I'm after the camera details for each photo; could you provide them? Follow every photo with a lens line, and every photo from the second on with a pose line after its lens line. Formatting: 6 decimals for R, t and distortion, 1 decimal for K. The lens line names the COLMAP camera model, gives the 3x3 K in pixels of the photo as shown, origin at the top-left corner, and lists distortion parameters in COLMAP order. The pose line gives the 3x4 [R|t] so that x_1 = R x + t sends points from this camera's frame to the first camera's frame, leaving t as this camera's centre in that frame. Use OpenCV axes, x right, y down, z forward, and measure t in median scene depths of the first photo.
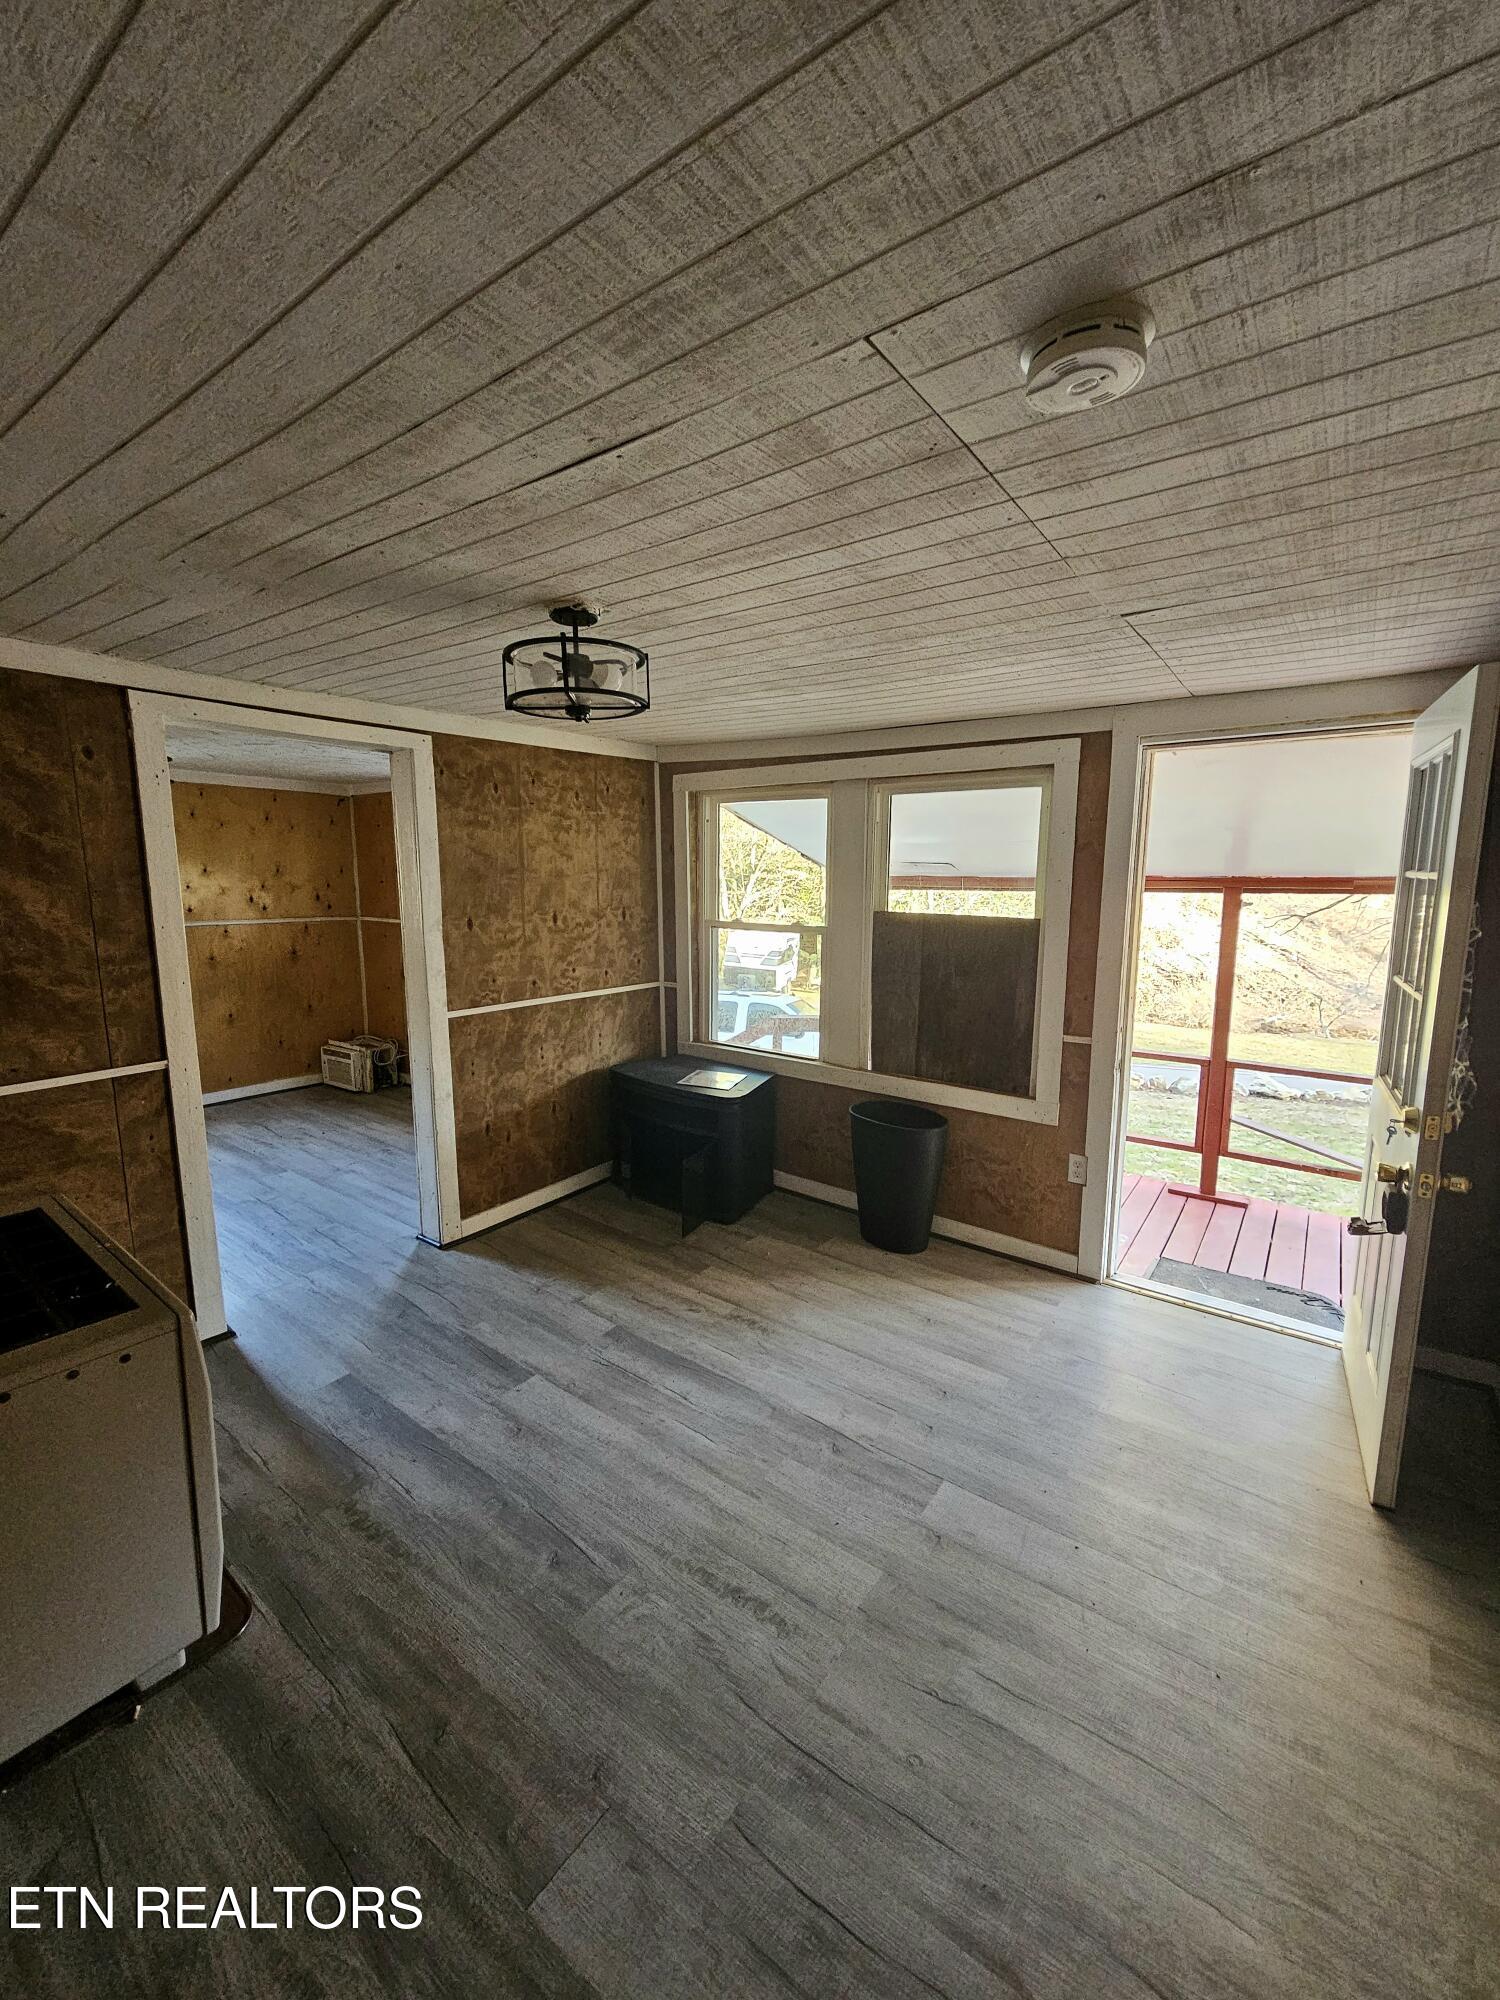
lens RADIAL K [[821.6, 0, 741.7], [0, 821.6, 995.7], [0, 0, 1]] dist [0.000142, -0.001077]
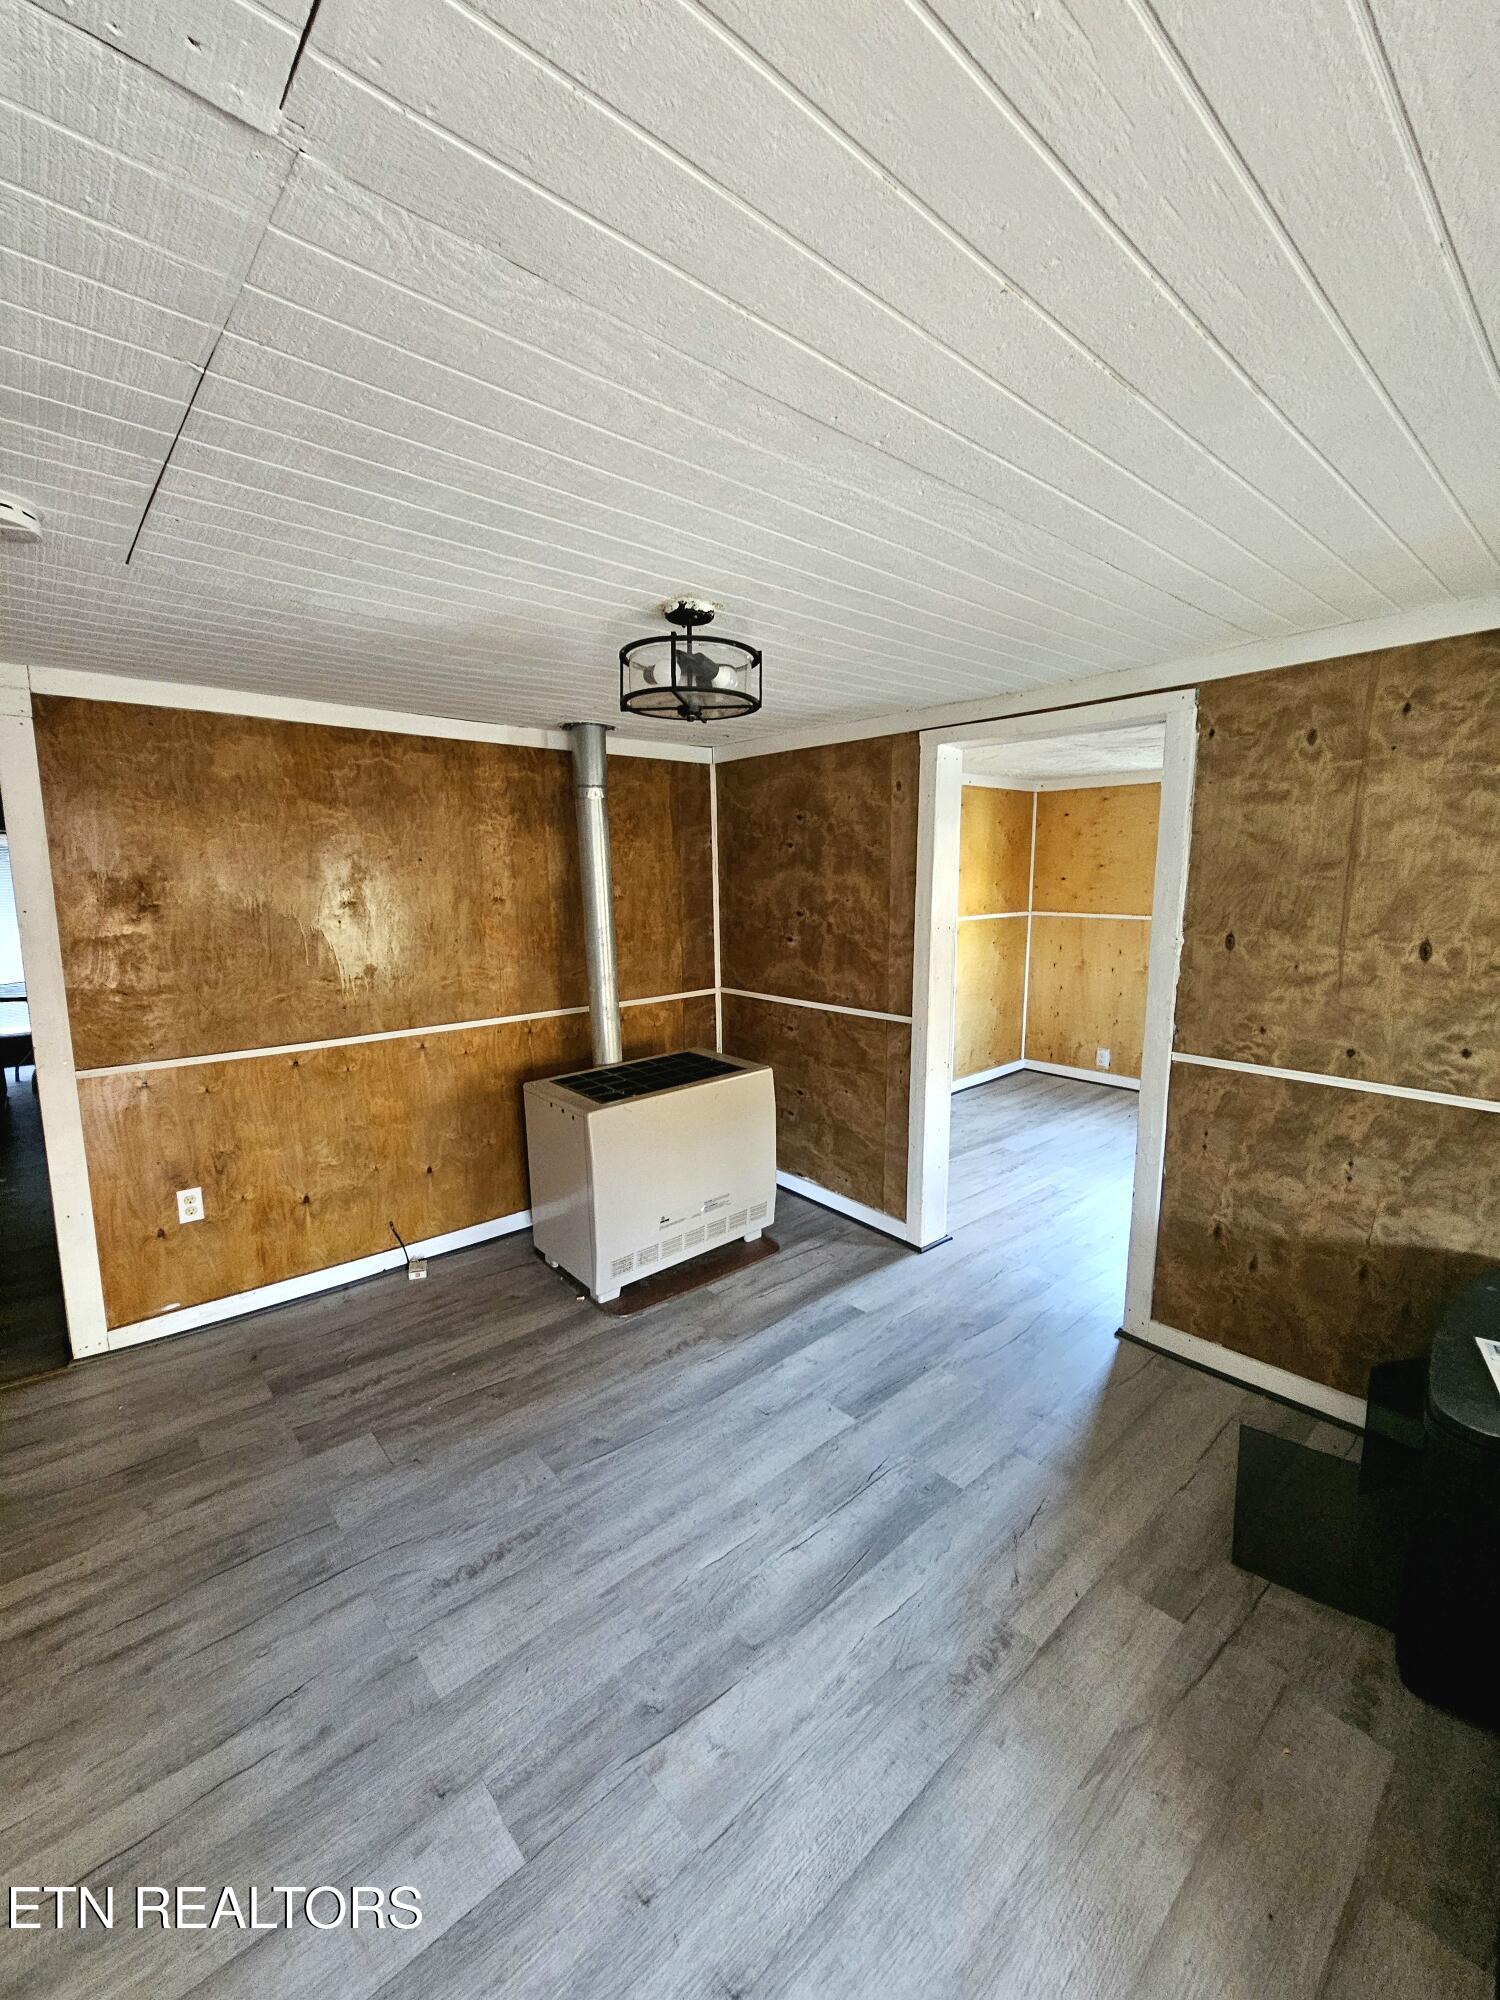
lens RADIAL K [[821.6, 0, 741.7], [0, 821.6, 995.7], [0, 0, 1]] dist [0.000142, -0.001077]
pose [[-0.208708, 0.144606, -0.967228, 0.454181], [-0.136831, 0.974962, 0.175288, -0.109600], [0.968359, 0.168930, -0.183696, 0.738352]]
